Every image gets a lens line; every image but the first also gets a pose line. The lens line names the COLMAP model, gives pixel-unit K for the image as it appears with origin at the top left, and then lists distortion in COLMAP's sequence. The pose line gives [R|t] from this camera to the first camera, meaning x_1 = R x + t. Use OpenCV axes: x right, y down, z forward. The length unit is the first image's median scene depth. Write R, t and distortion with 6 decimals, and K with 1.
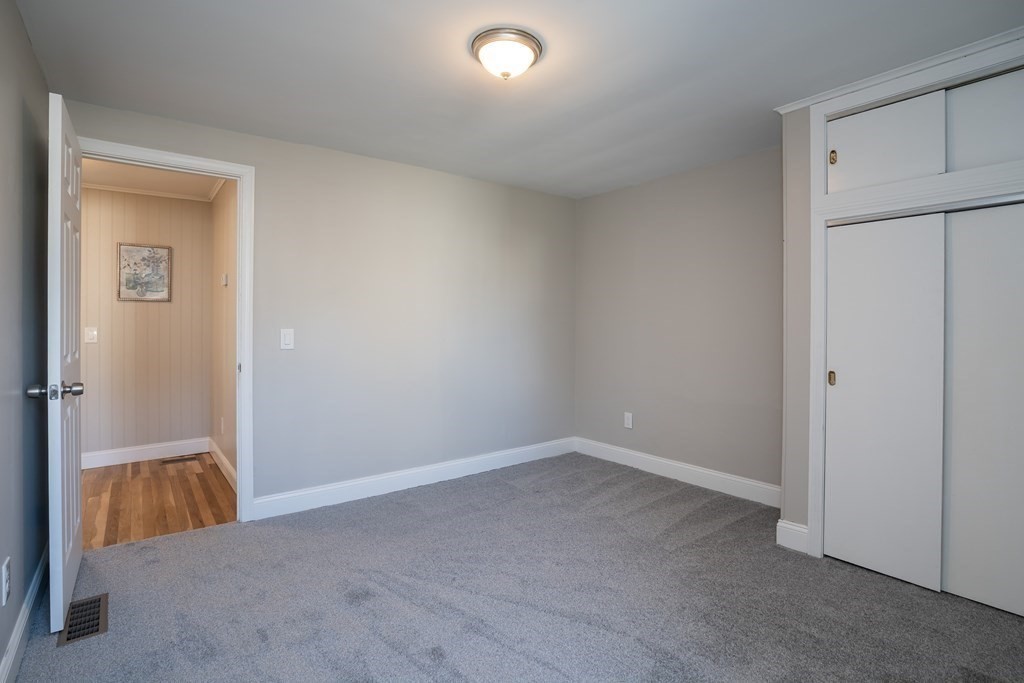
lens RADIAL K [[486.1, 0, 503.5], [0, 486.1, 324.4], [0, 0, 1]] dist [-0.033607, 0.007772]
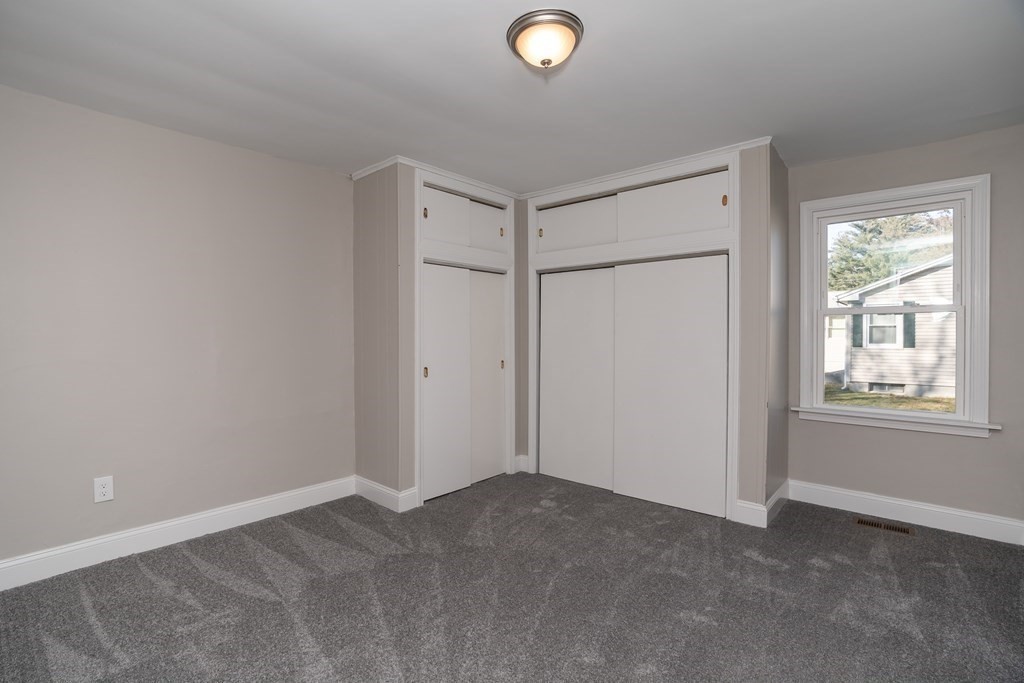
lens RADIAL K [[486.1, 0, 511.5], [0, 486.1, 336.9], [0, 0, 1]] dist [-0.033607, 0.007772]
pose [[-0.198215, -0.007463, 0.980130, -0.596581], [-0.000146, 0.999971, 0.007584, -0.000423], [-0.980159, 0.001360, -0.198210, 0.830842]]
